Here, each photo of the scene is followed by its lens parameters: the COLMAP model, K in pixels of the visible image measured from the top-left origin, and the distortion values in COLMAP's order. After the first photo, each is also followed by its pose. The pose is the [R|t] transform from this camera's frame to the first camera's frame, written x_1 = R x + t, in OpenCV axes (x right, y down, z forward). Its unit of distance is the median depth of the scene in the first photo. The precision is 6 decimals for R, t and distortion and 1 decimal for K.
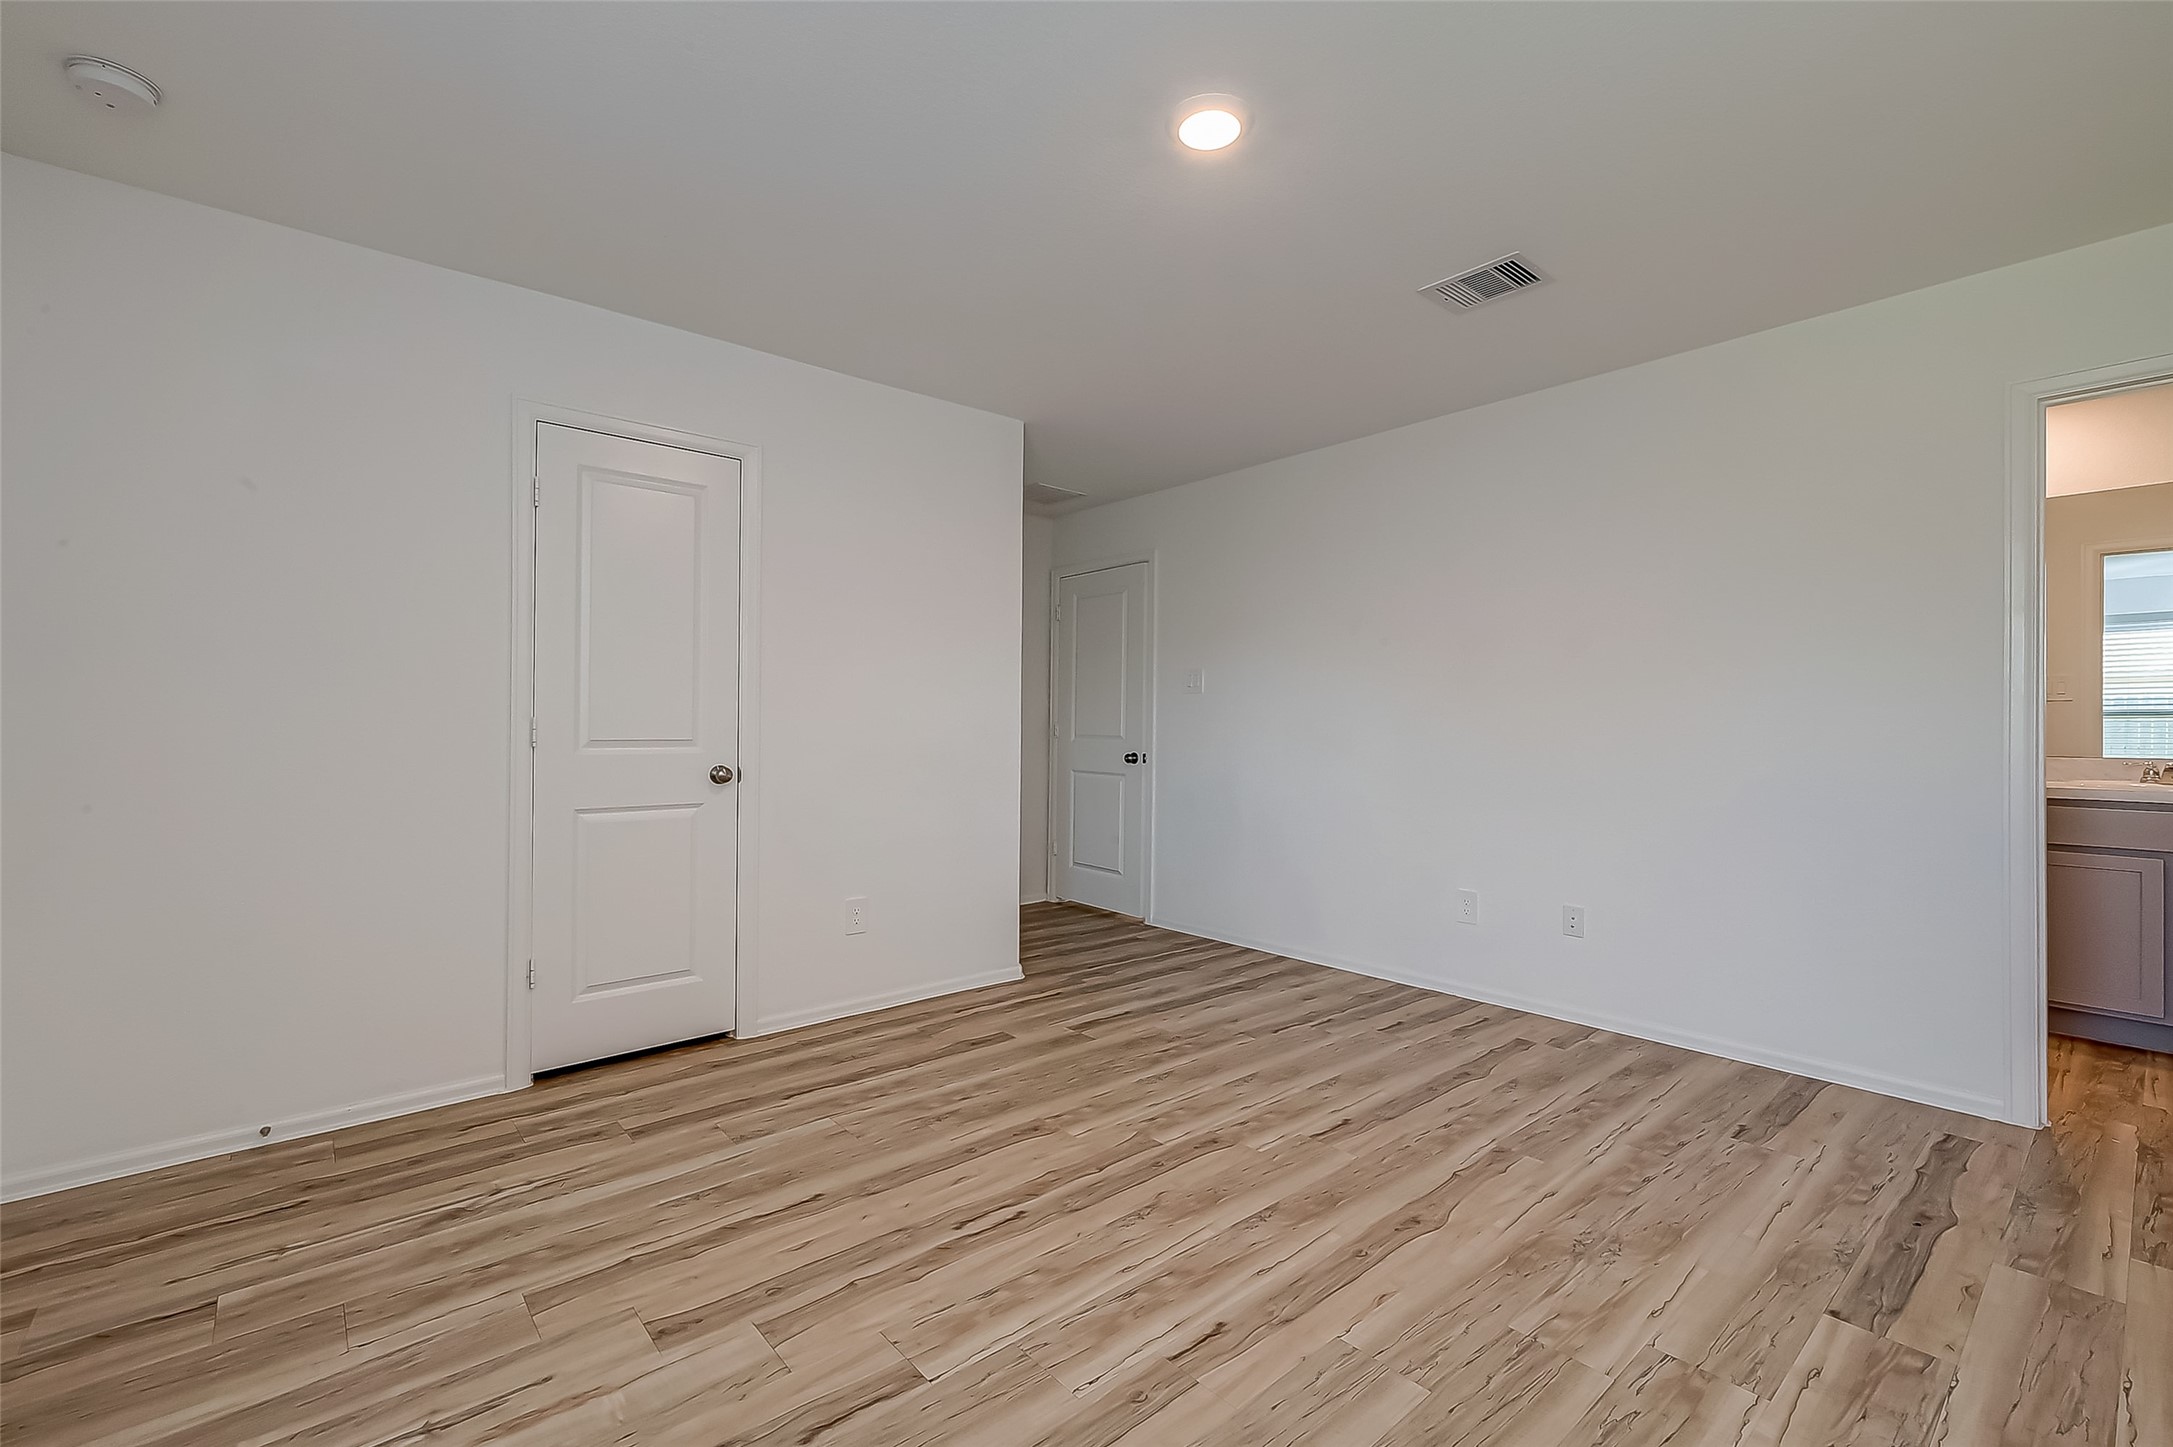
lens RADIAL K [[875.2, 0, 1095.3], [0, 875.2, 718.8], [0, 0, 1]] dist [-0.000467, 0.000344]
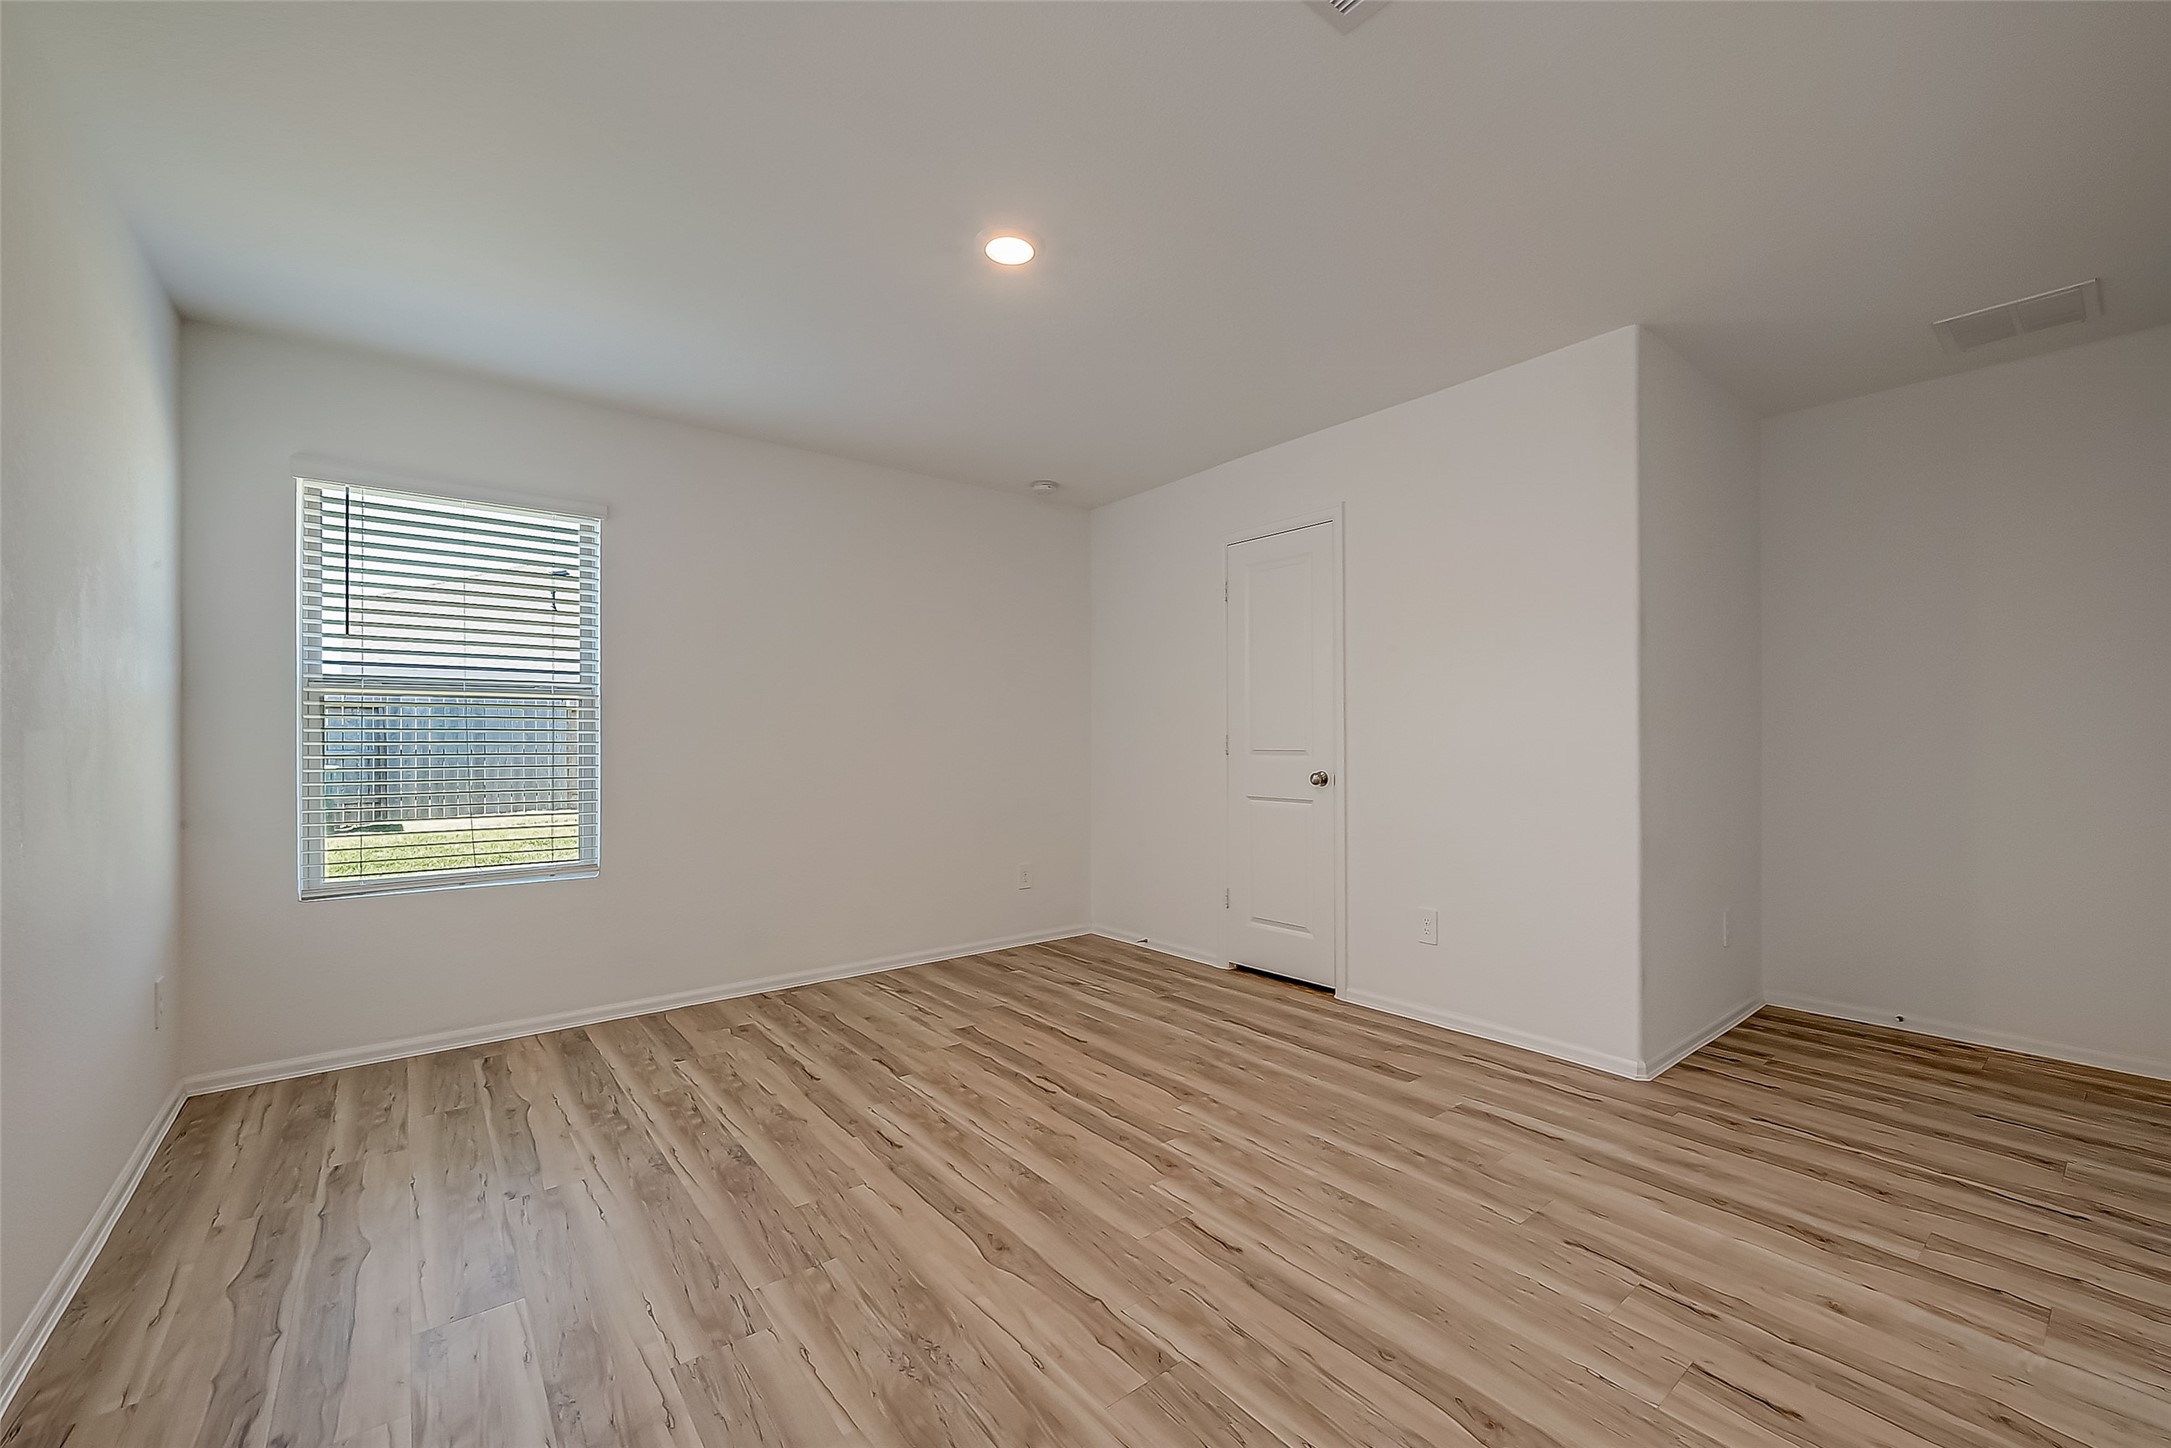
lens RADIAL K [[874.4, 0, 1095.1], [0, 874.4, 739.9], [0, 0, 1]] dist [-0.000467, 0.000344]
pose [[-0.010220, -0.003895, -0.999940, 1.073883], [0.012160, 0.999918, -0.004019, 0.011034], [0.999874, -0.012200, -0.010172, 0.898539]]
